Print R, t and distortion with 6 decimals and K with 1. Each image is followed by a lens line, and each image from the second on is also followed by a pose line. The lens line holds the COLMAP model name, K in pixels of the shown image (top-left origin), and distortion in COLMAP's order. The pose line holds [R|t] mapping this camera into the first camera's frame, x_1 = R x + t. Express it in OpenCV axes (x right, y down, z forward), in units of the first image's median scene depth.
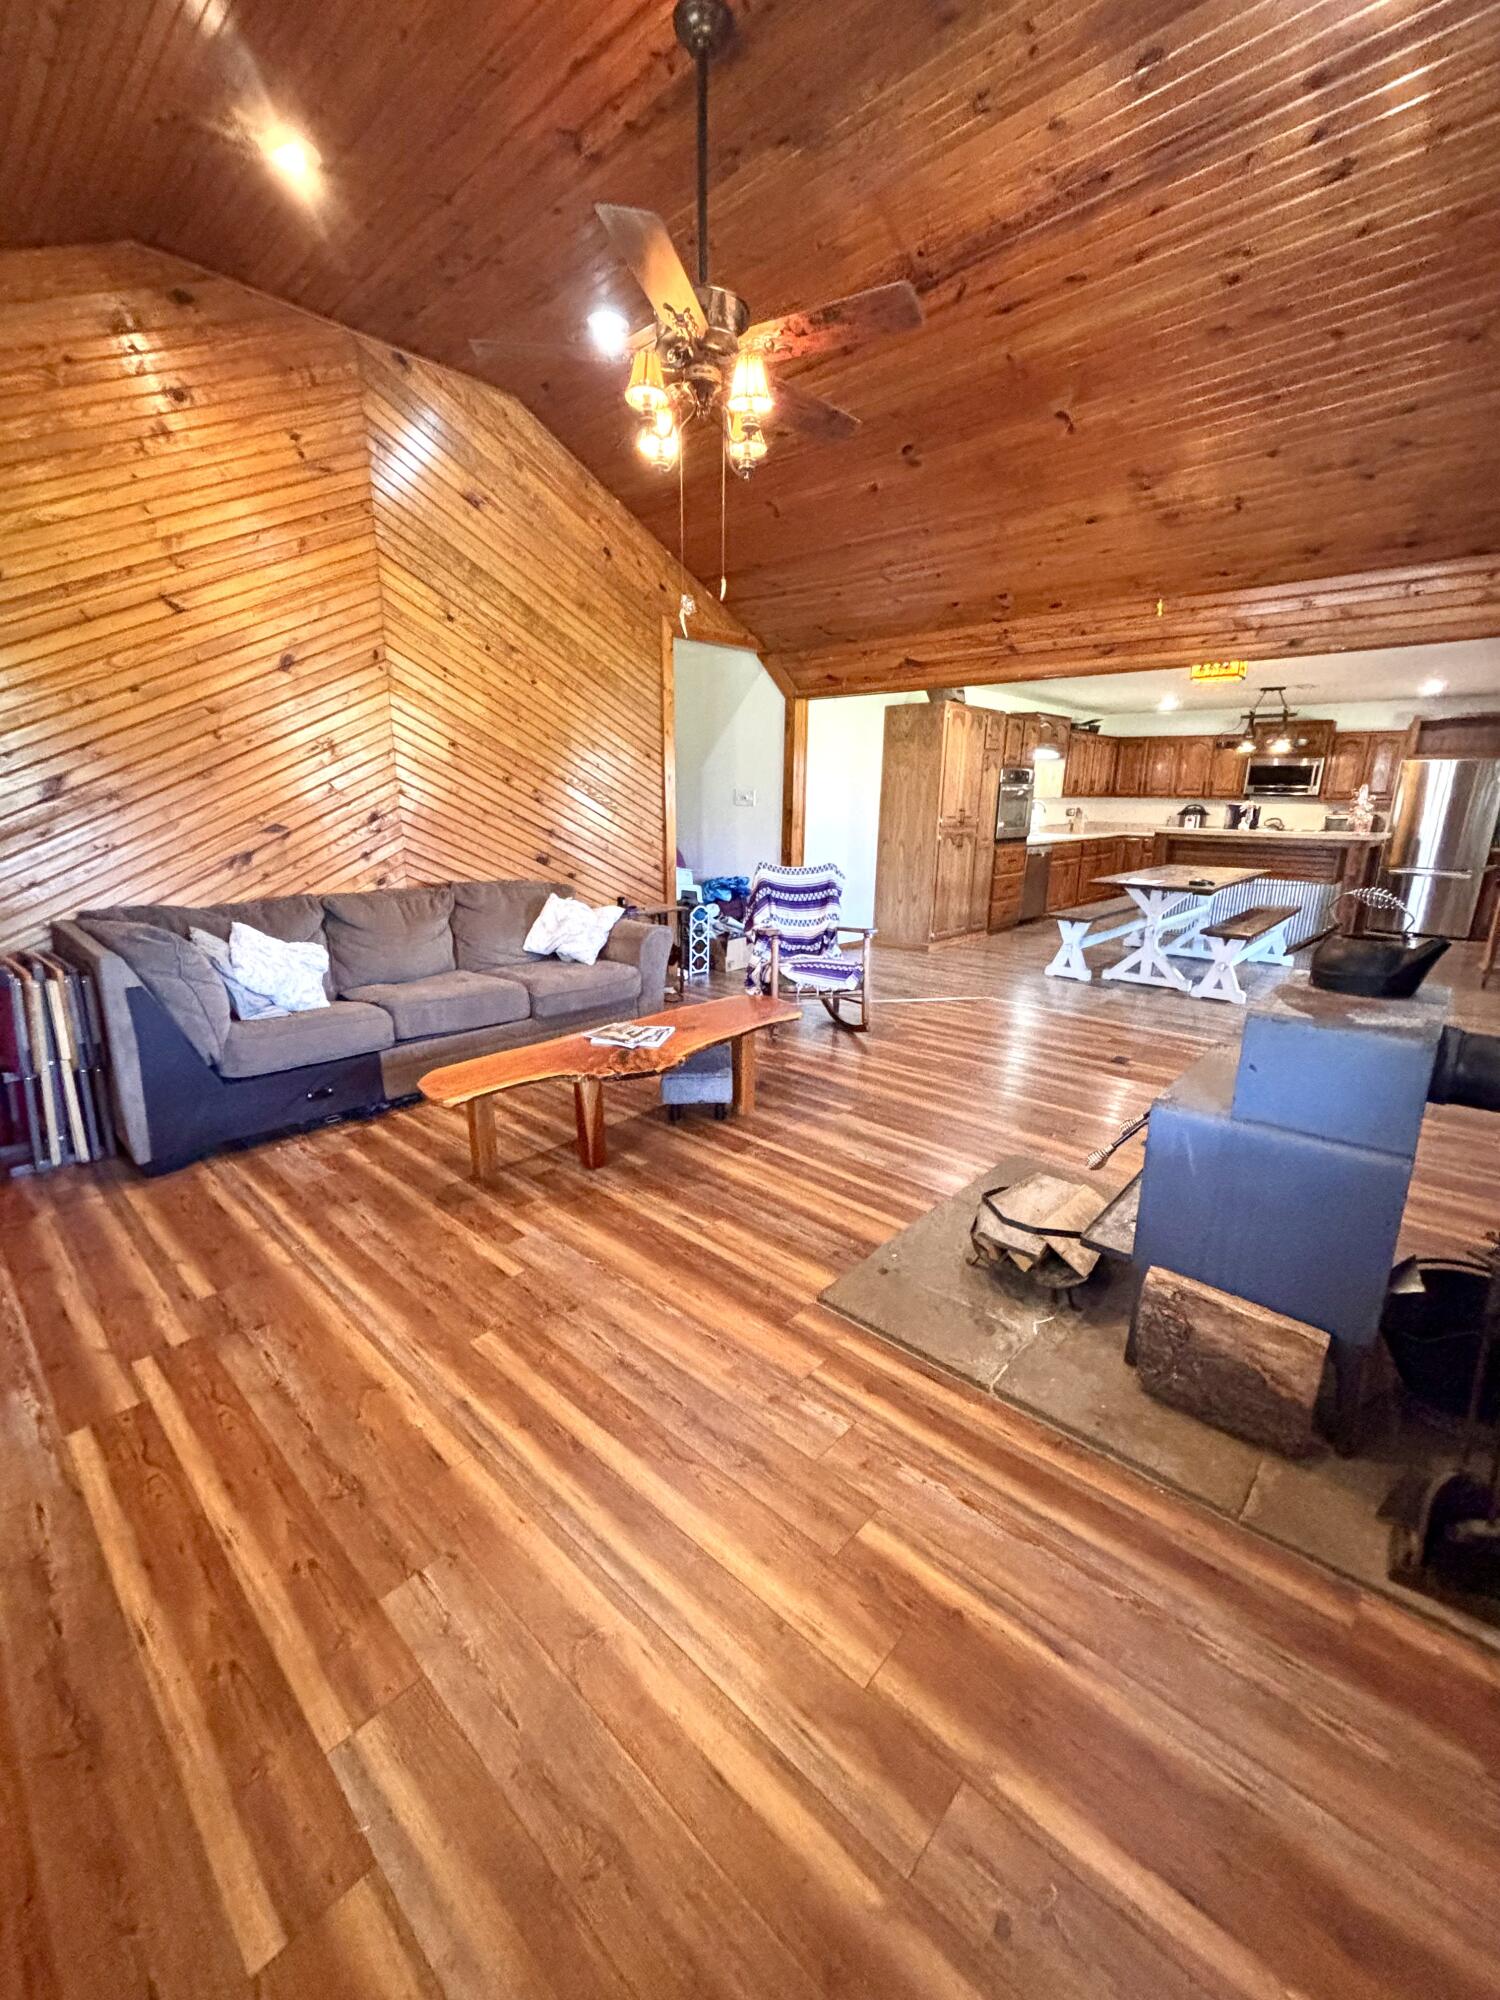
lens RADIAL K [[800.1, 0, 754.4], [0, 800.1, 997.0], [0, 0, 1]] dist [0.001643, -0.000855]
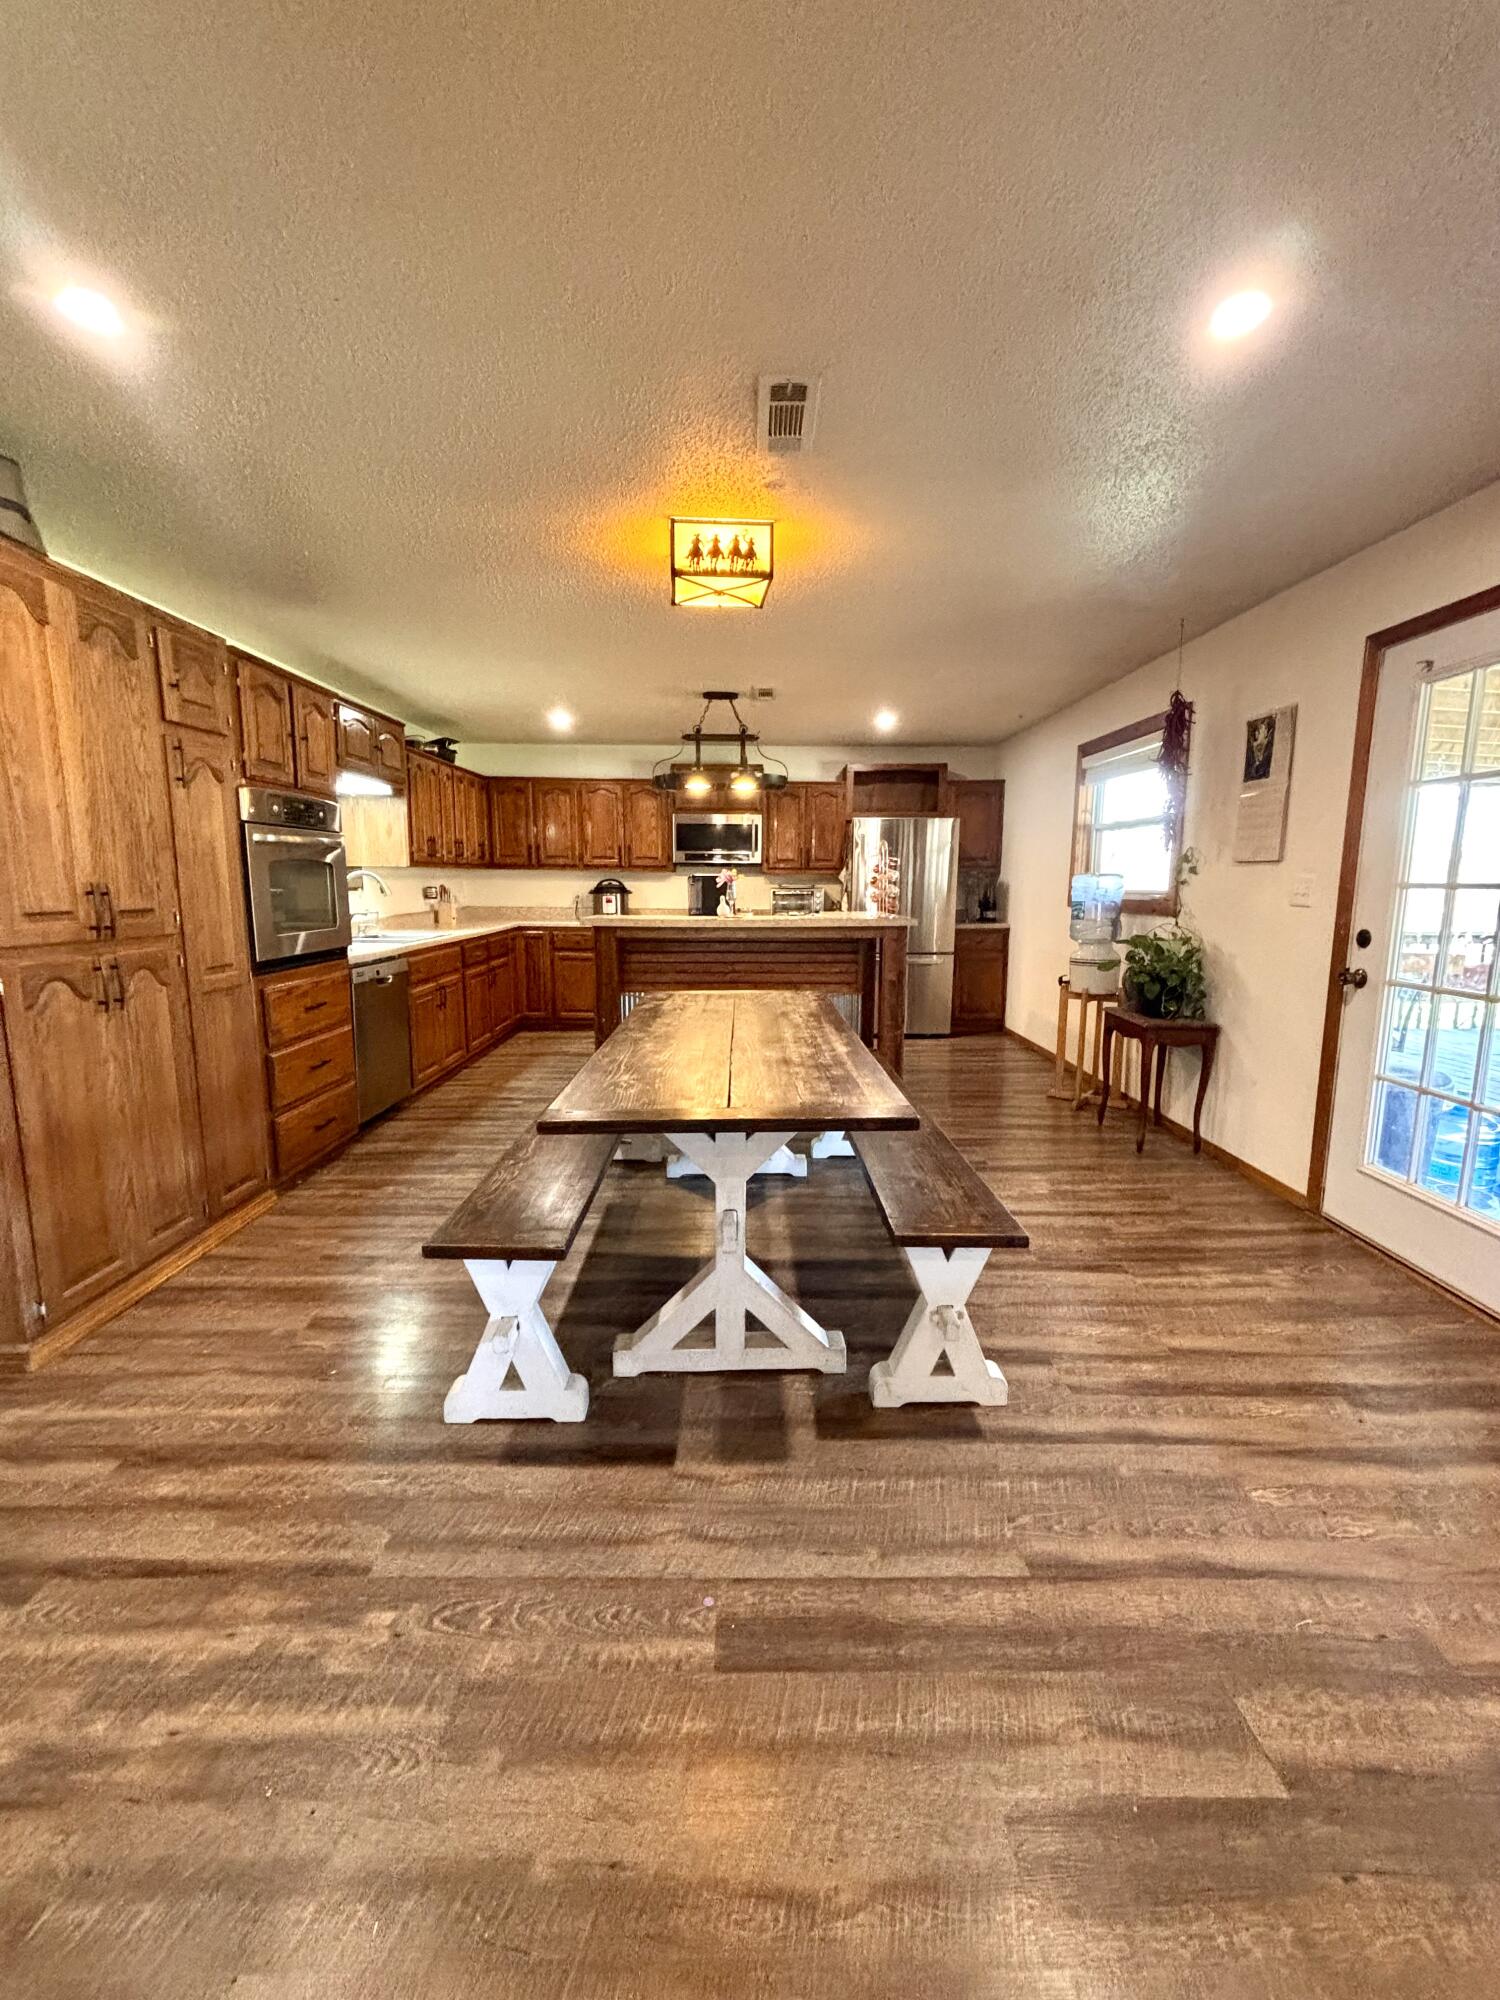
lens RADIAL K [[807.3, 0, 753.3], [0, 807.3, 996.0], [0, 0, 1]] dist [0.002322, 0.000044]
pose [[0.731261, -0.105932, 0.673822, 0.310684], [0.172806, 0.984410, -0.032776, -0.185590], [-0.659845, 0.140408, 0.738166, 0.806298]]
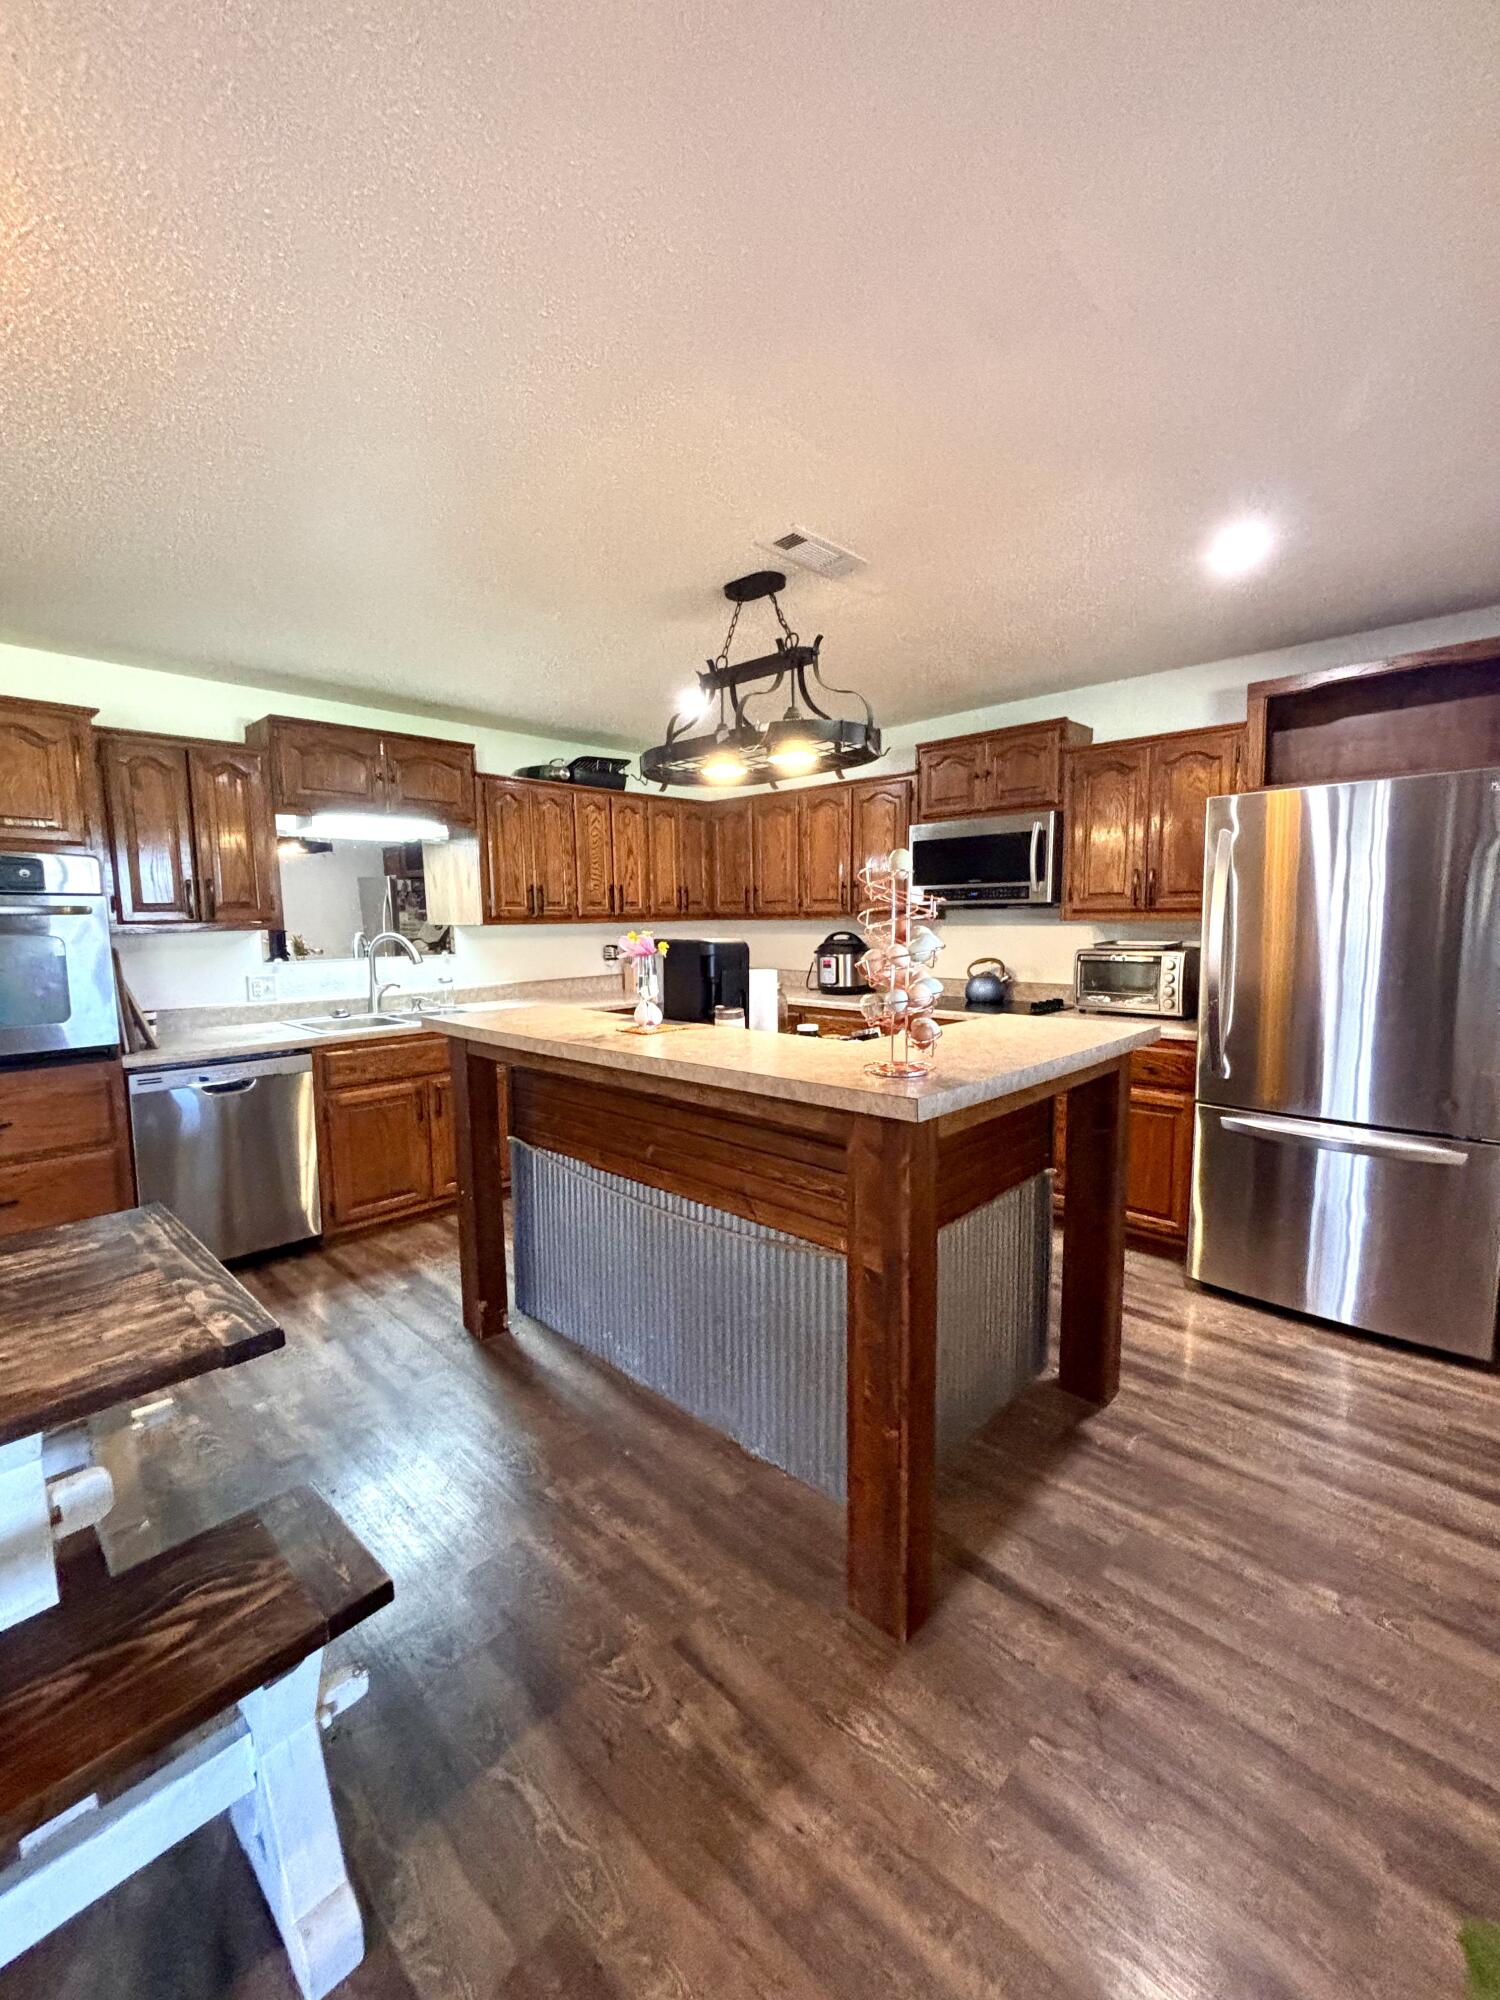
lens RADIAL K [[807.3, 0, 753.3], [0, 807.3, 996.0], [0, 0, 1]] dist [0.002322, 0.000044]
pose [[0.999479, -0.023802, -0.021778, 0.969402], [0.020244, 0.988311, -0.151098, -0.257742], [0.025120, 0.150578, 0.988279, 1.046080]]
